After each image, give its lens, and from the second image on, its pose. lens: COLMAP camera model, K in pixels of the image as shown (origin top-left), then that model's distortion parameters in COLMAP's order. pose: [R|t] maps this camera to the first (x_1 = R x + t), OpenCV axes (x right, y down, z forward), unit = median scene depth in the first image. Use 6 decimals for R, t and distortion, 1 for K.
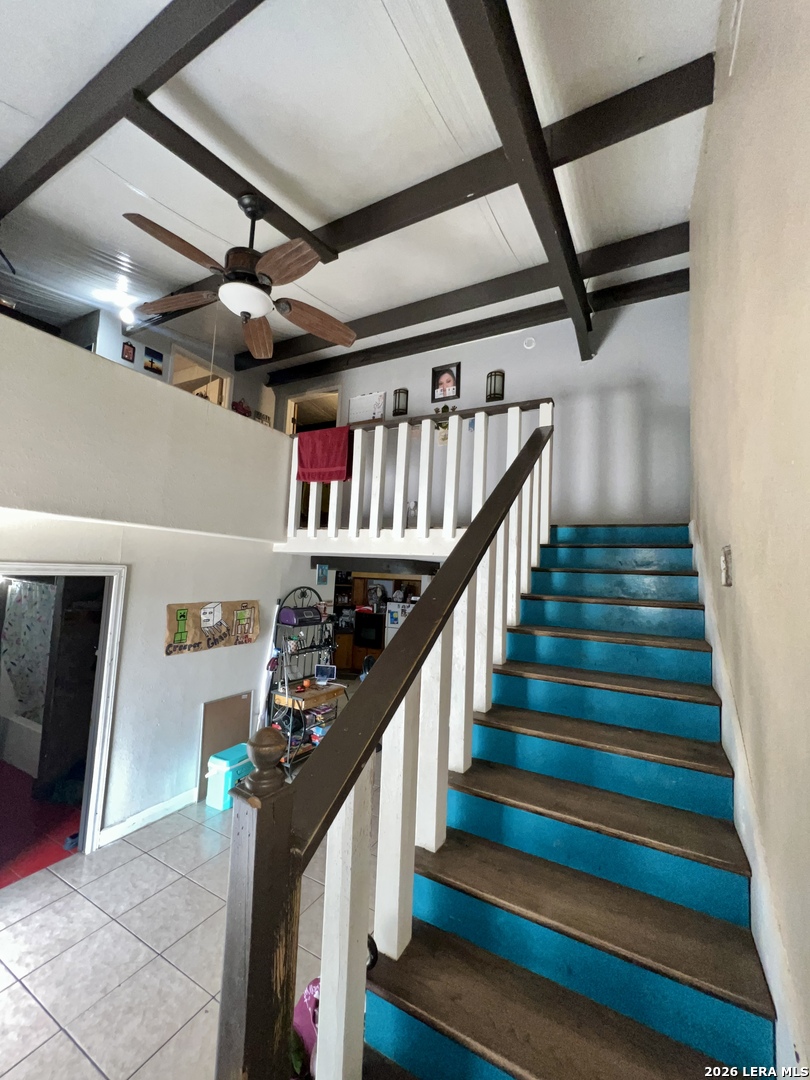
lens RADIAL K [[430.9, 0, 407.6], [0, 430.9, 540.9], [0, 0, 1]] dist [-0.000684, -0.000075]
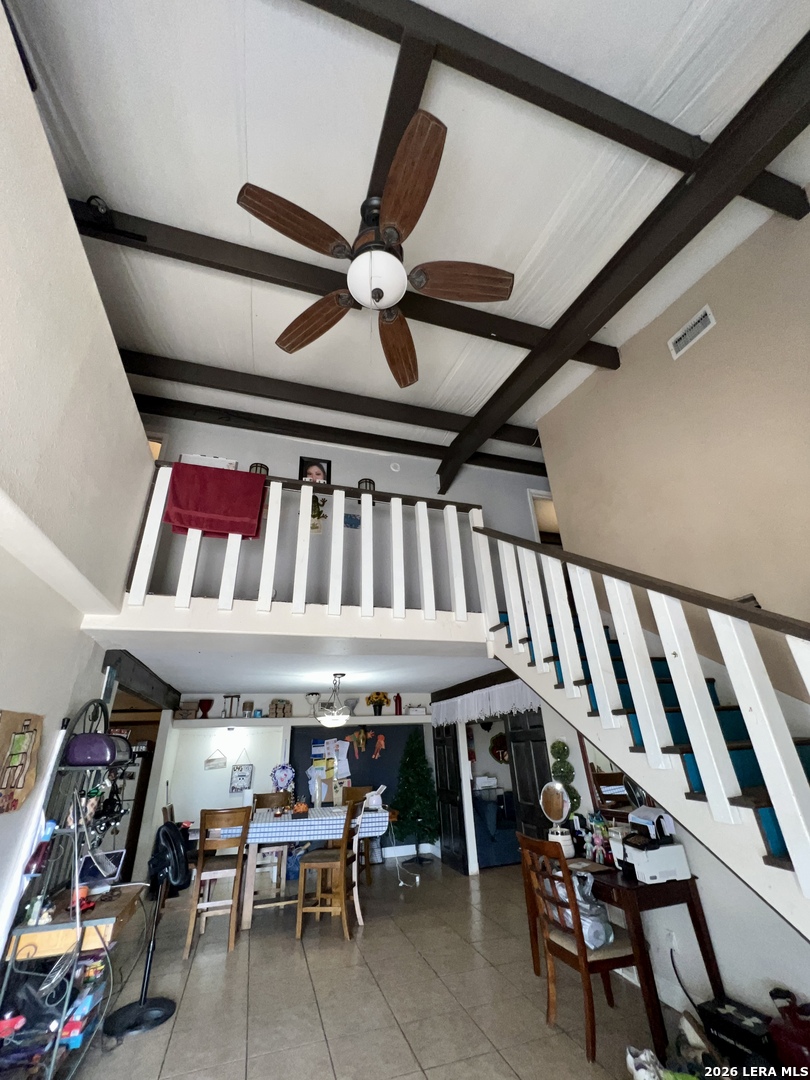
lens RADIAL K [[430.9, 0, 406.6], [0, 430.9, 533.0], [0, 0, 1]] dist [-0.000684, -0.000075]
pose [[0.688268, 0.248075, 0.681723, -0.441417], [0.016407, 0.934153, -0.356496, 0.119835], [-0.725271, 0.256550, 0.638877, 0.284716]]
